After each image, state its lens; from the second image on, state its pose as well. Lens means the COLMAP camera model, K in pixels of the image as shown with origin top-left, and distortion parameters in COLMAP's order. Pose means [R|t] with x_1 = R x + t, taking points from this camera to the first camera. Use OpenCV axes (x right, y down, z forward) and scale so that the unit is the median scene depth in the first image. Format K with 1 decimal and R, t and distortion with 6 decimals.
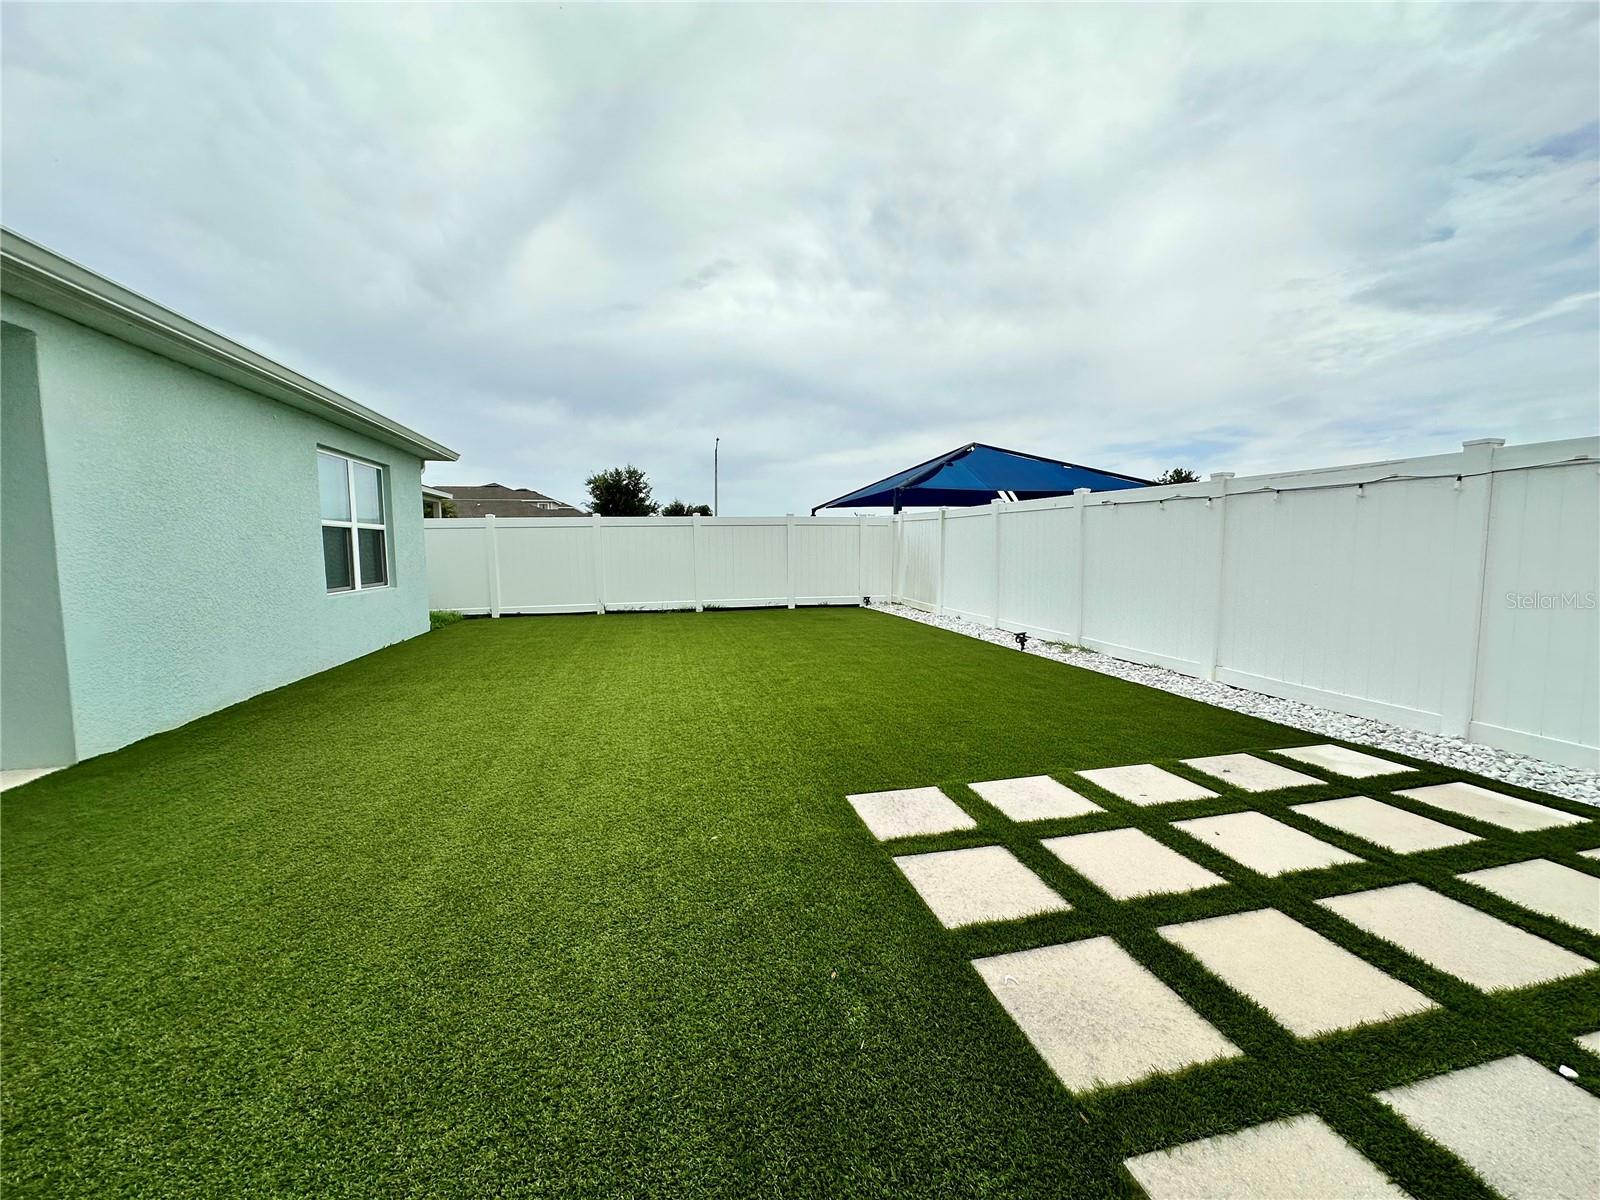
lens RADIAL K [[643.3, 0, 792.1], [0, 643.3, 627.0], [0, 0, 1]] dist [-0.002900, -0.000132]
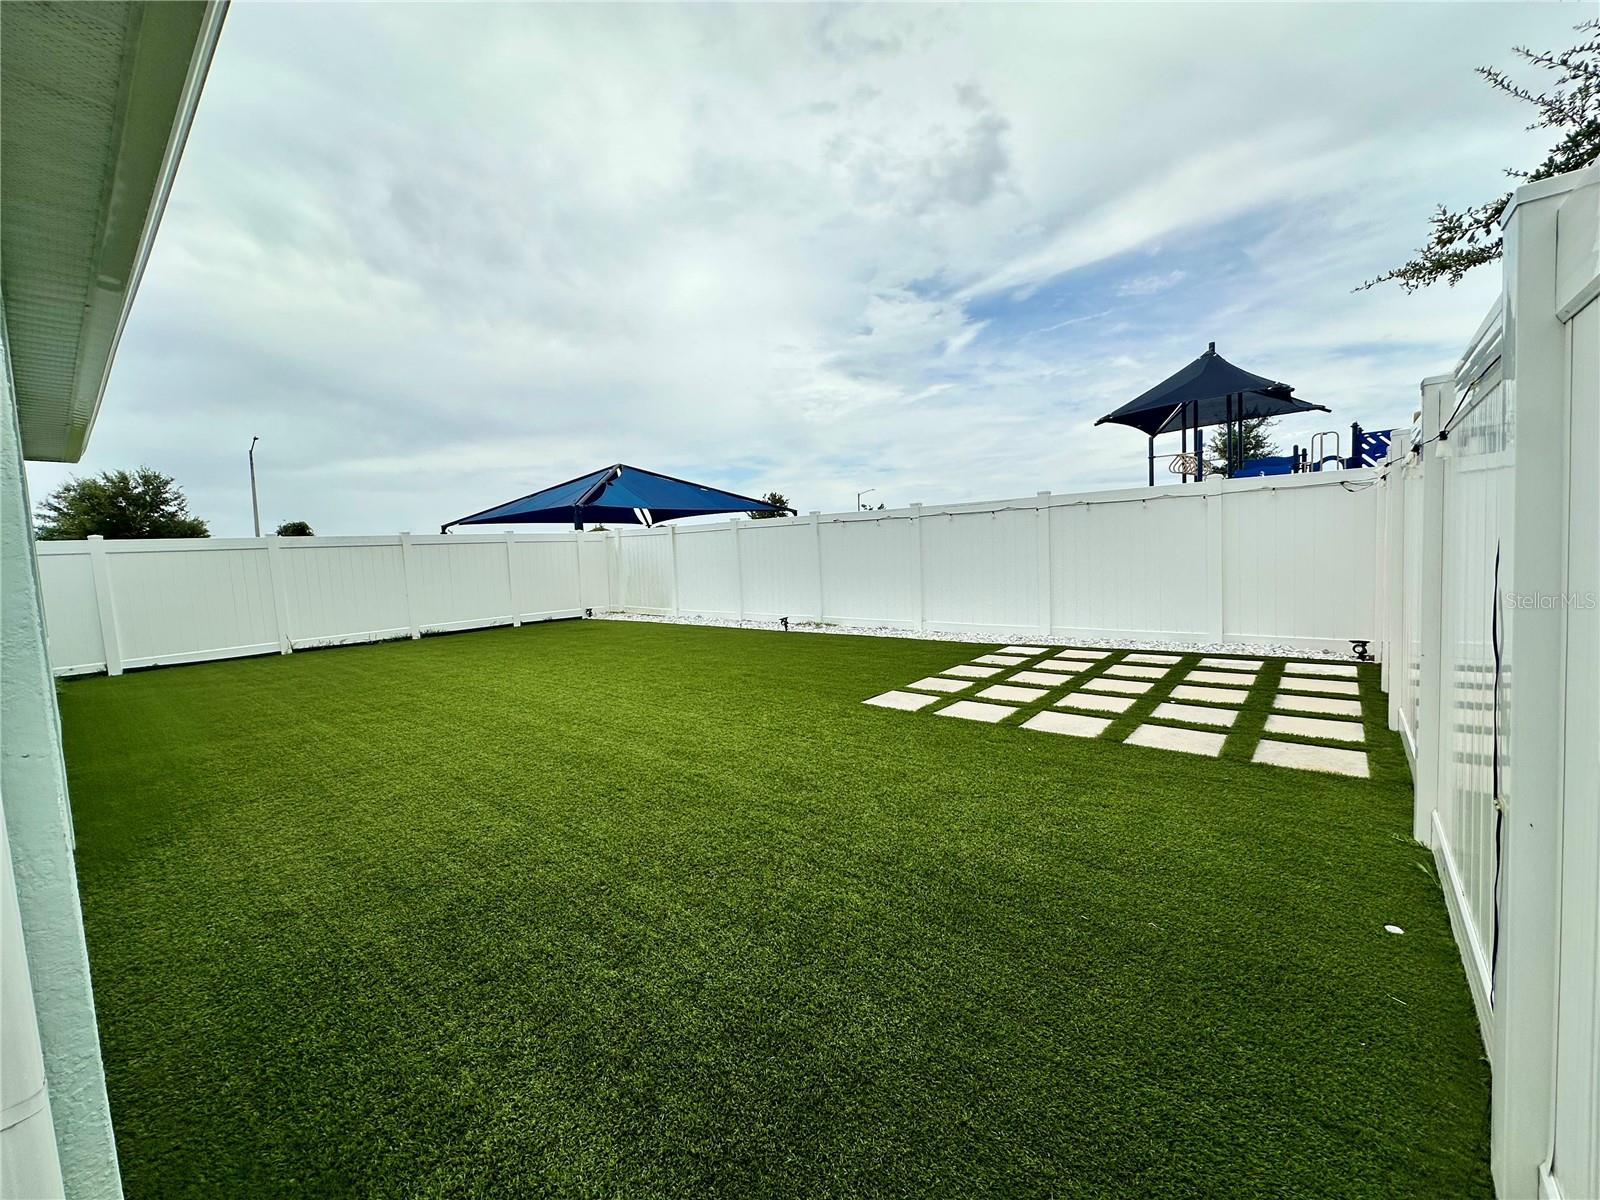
lens RADIAL K [[648.2, 0, 810.8], [0, 648.2, 596.2], [0, 0, 1]] dist [0.000516, 0.000037]
pose [[0.792362, -0.070260, 0.605992, -0.247301], [0.113969, 0.992906, -0.033901, 0.010149], [-0.599311, 0.095926, 0.794748, -0.059644]]
